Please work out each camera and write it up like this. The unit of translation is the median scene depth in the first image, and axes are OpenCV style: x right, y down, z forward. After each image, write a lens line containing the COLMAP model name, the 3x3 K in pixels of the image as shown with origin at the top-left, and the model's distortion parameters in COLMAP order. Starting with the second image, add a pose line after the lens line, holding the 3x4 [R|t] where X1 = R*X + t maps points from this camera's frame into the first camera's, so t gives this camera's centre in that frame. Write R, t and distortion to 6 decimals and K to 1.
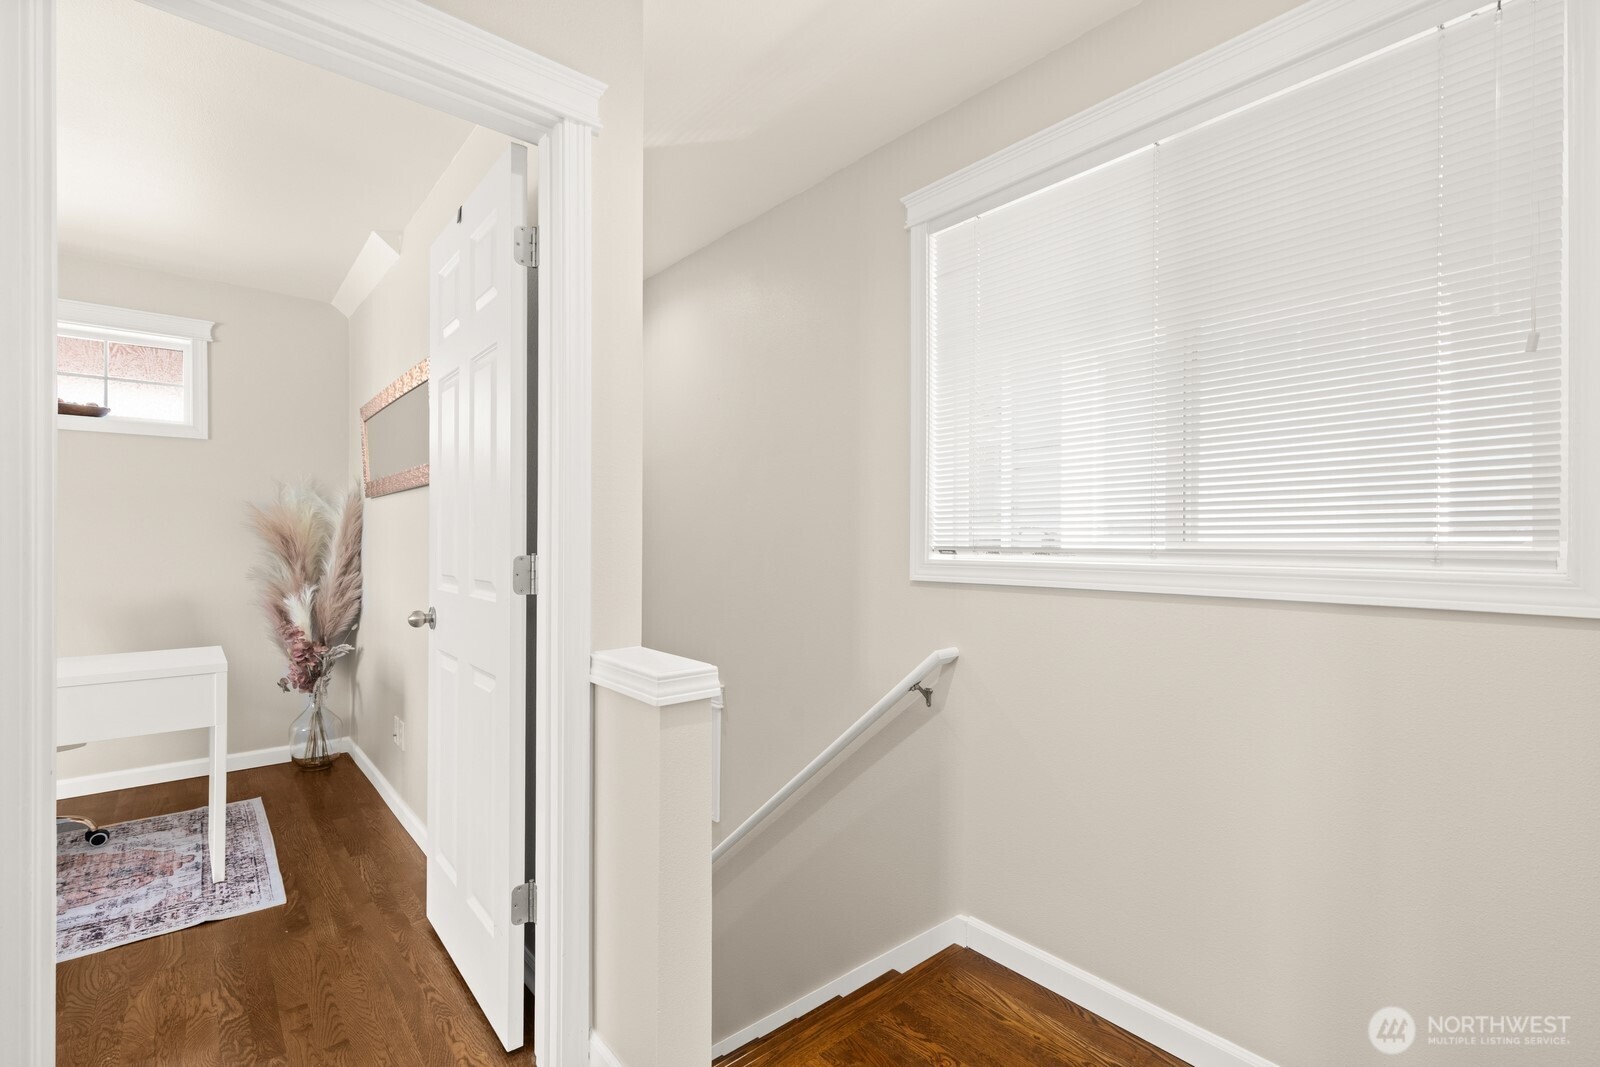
lens RADIAL K [[721.8, 0, 803.7], [0, 721.8, 533.2], [0, 0, 1]] dist [0.008432, -0.000621]
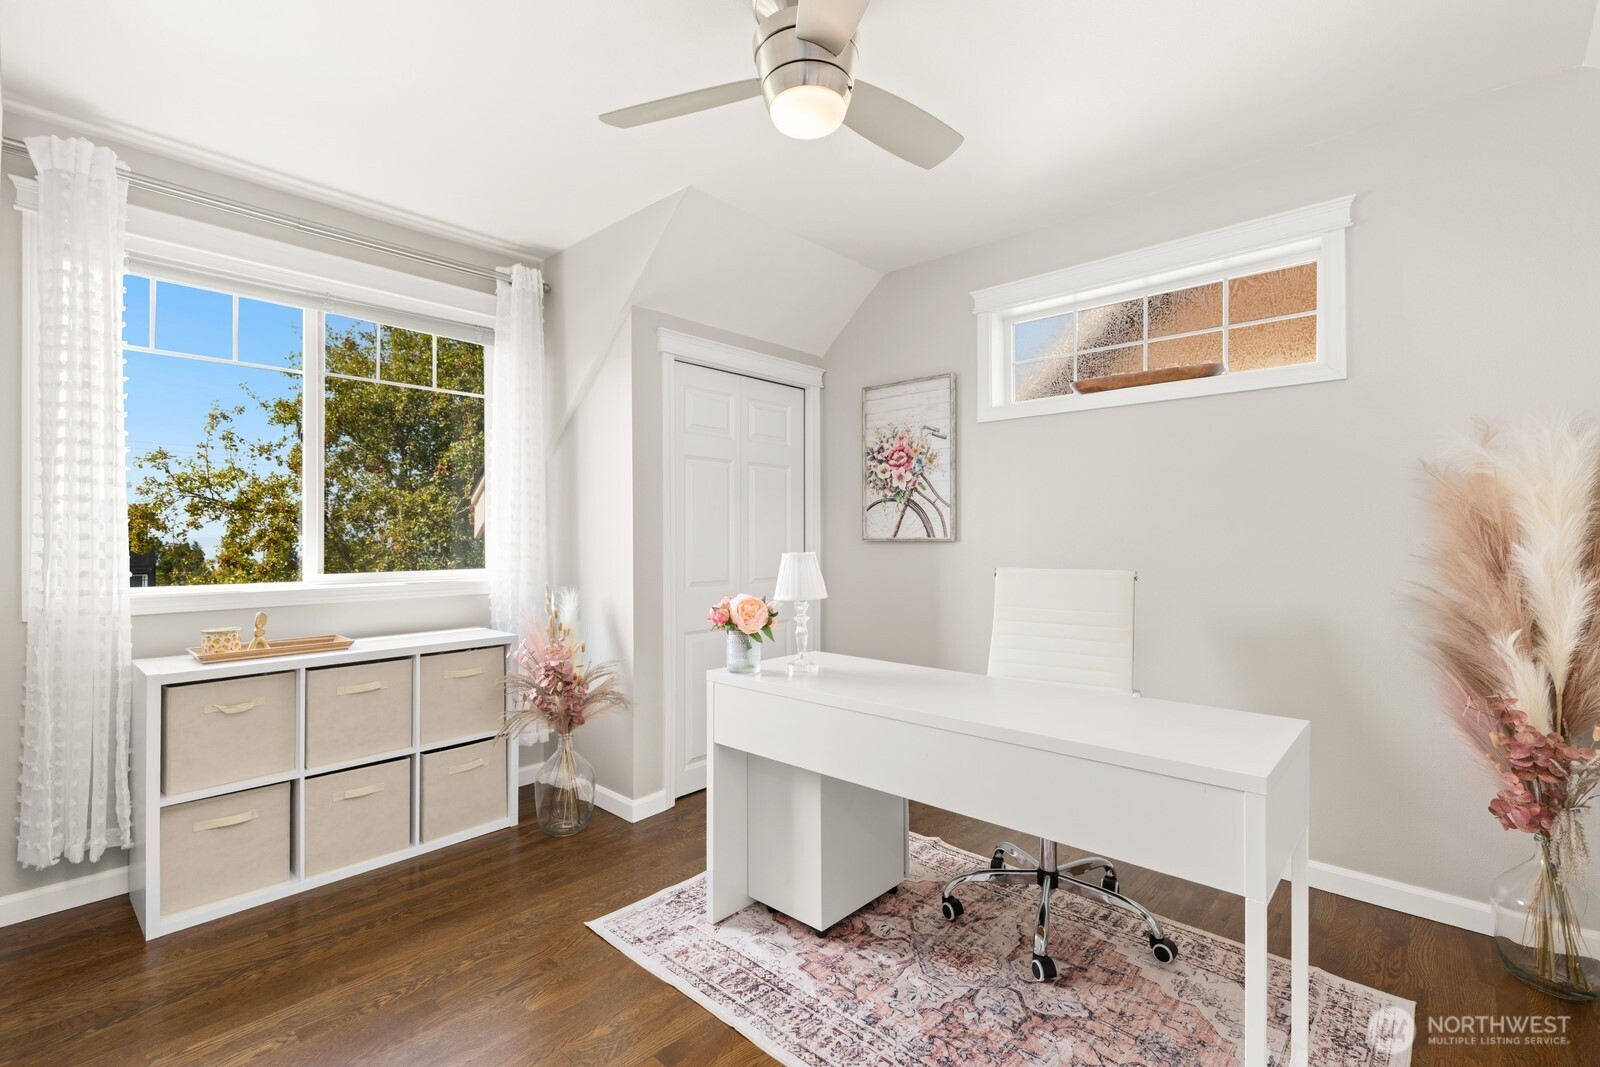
lens RADIAL K [[721.8, 0, 797.9], [0, 721.8, 531.8], [0, 0, 1]] dist [0.008432, -0.000621]
pose [[0.124060, -0.000089, -0.992275, -0.249173], [0.006624, 0.999978, 0.000739, 0.004581], [0.992253, -0.006664, 0.124057, 0.452424]]
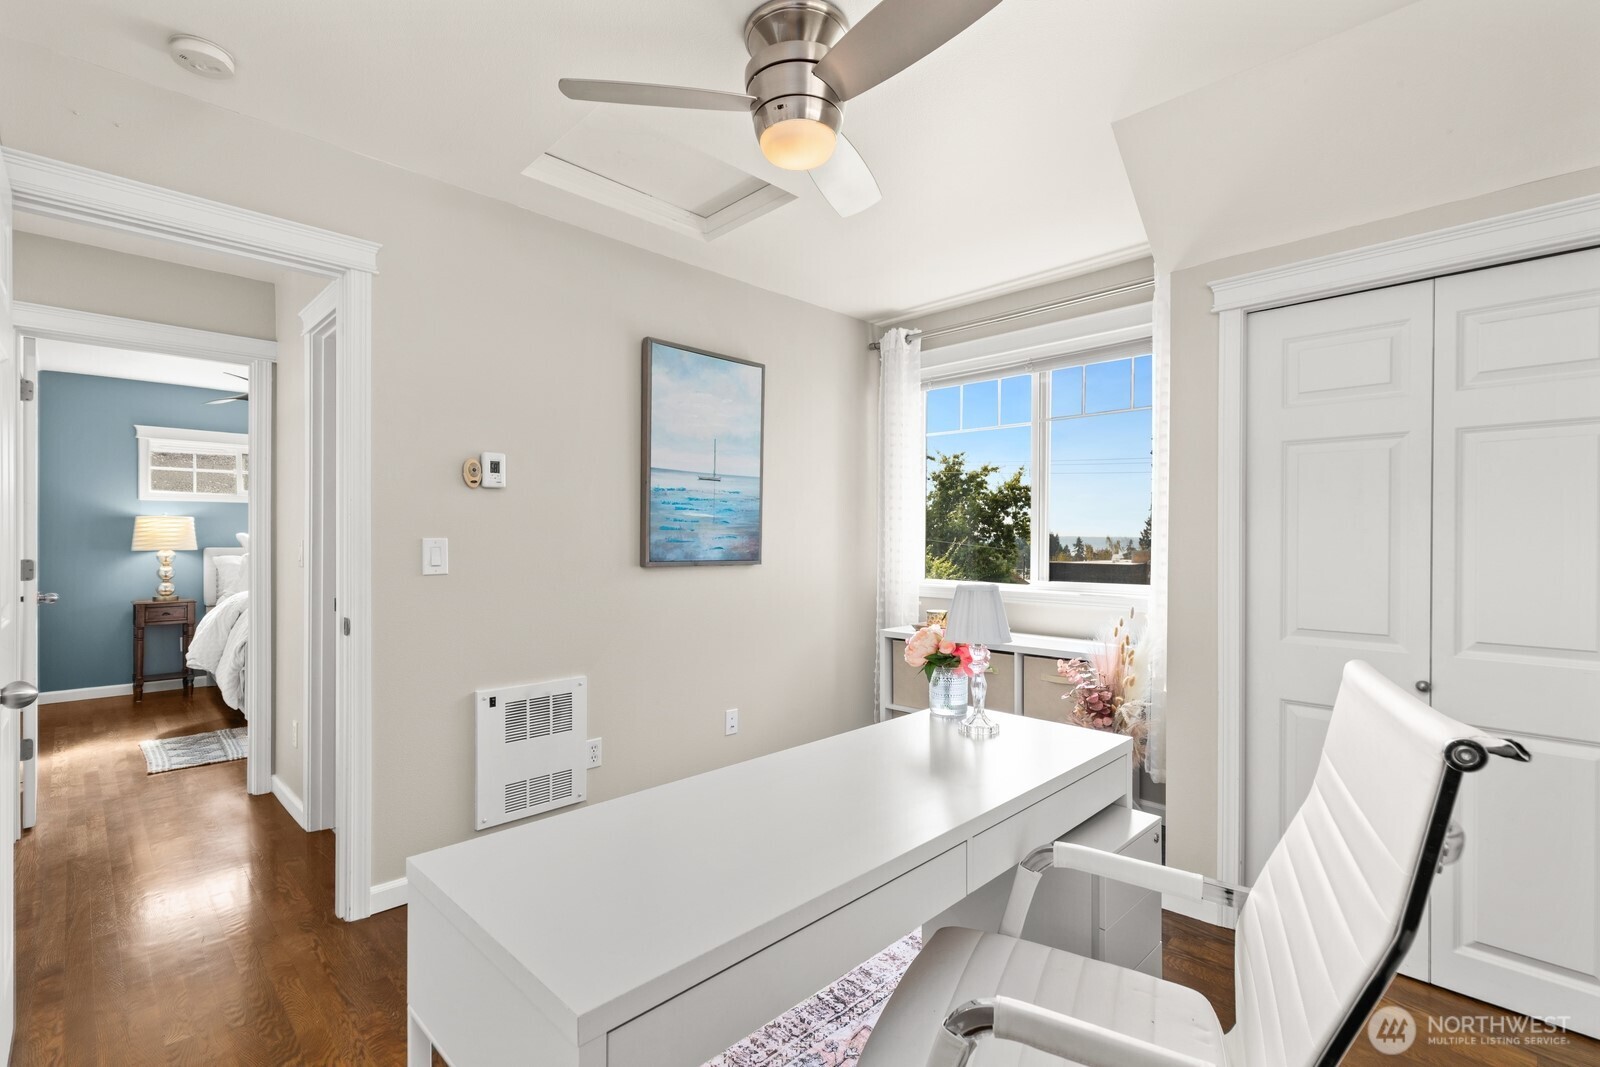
lens RADIAL K [[721.8, 0, 787.6], [0, 721.8, 540.4], [0, 0, 1]] dist [0.008432, -0.000621]
pose [[-0.997140, -0.000282, -0.075581, -0.923672], [0.000043, 0.999991, -0.004303, -0.007829], [0.075581, -0.004294, -0.997130, 1.309077]]
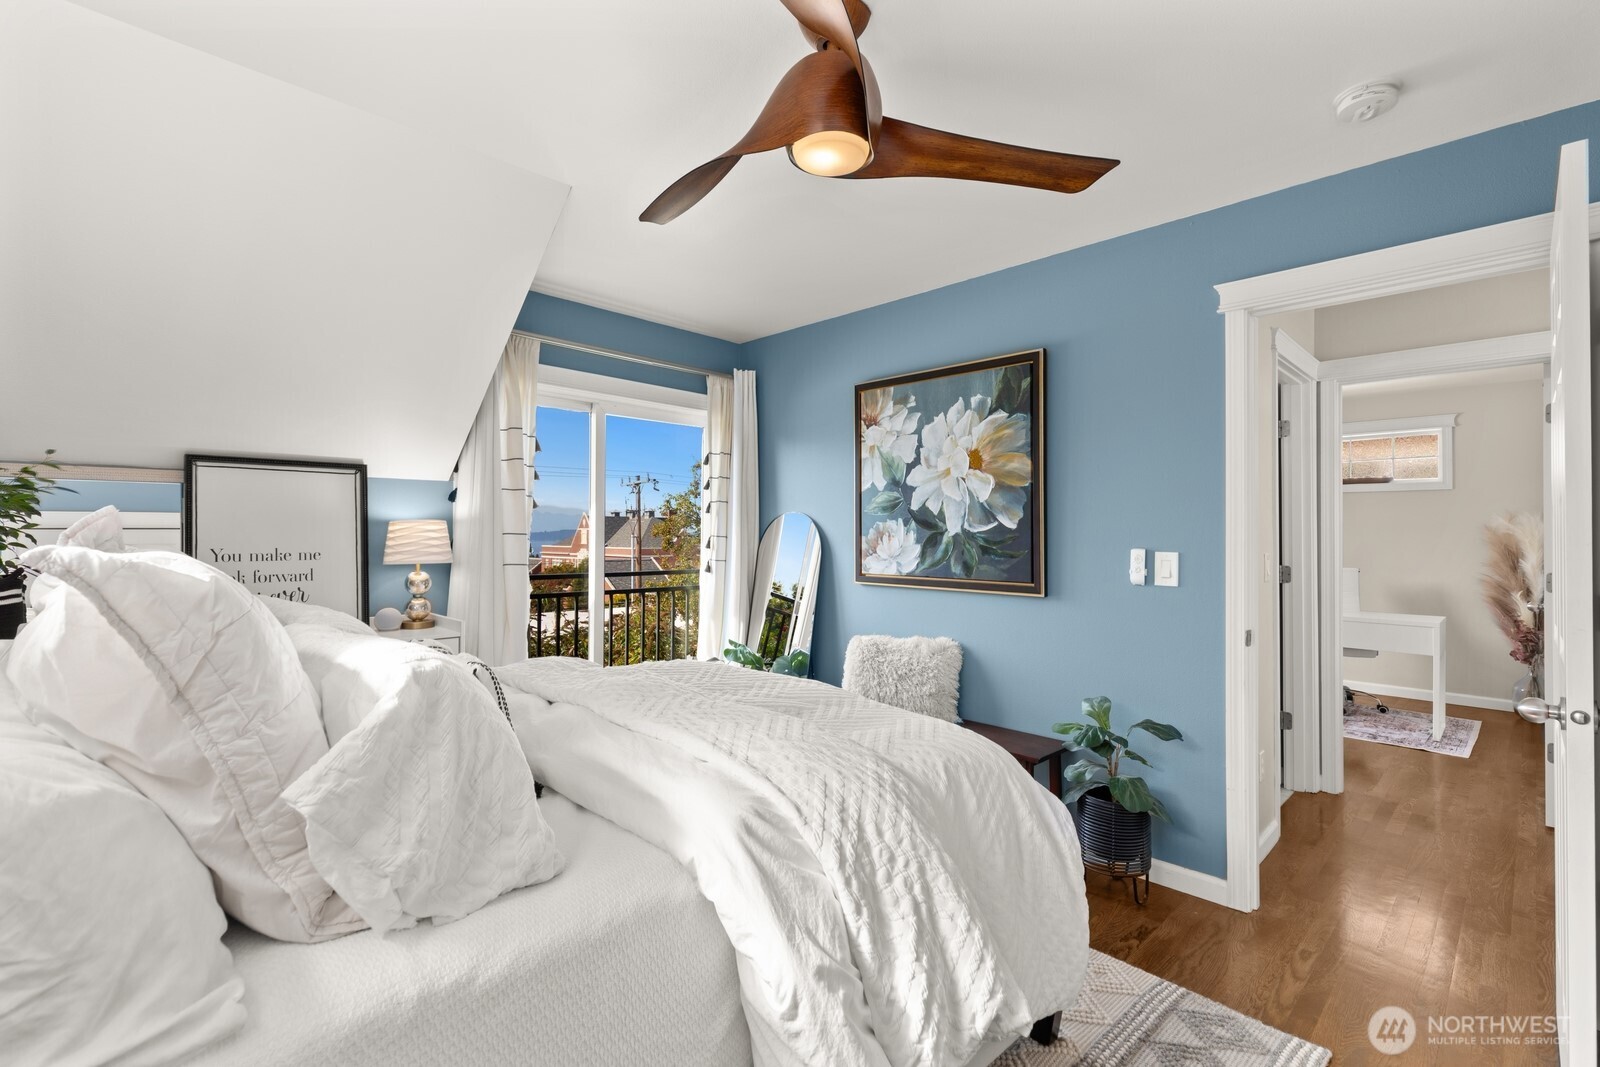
lens RADIAL K [[721.8, 0, 786.7], [0, 721.8, 529.7], [0, 0, 1]] dist [0.008432, -0.000621]
pose [[0.066191, -0.002272, -0.997804, 0.683192], [0.003135, 0.999993, -0.002069, -0.045639], [0.997802, -0.002991, 0.066198, -0.565870]]
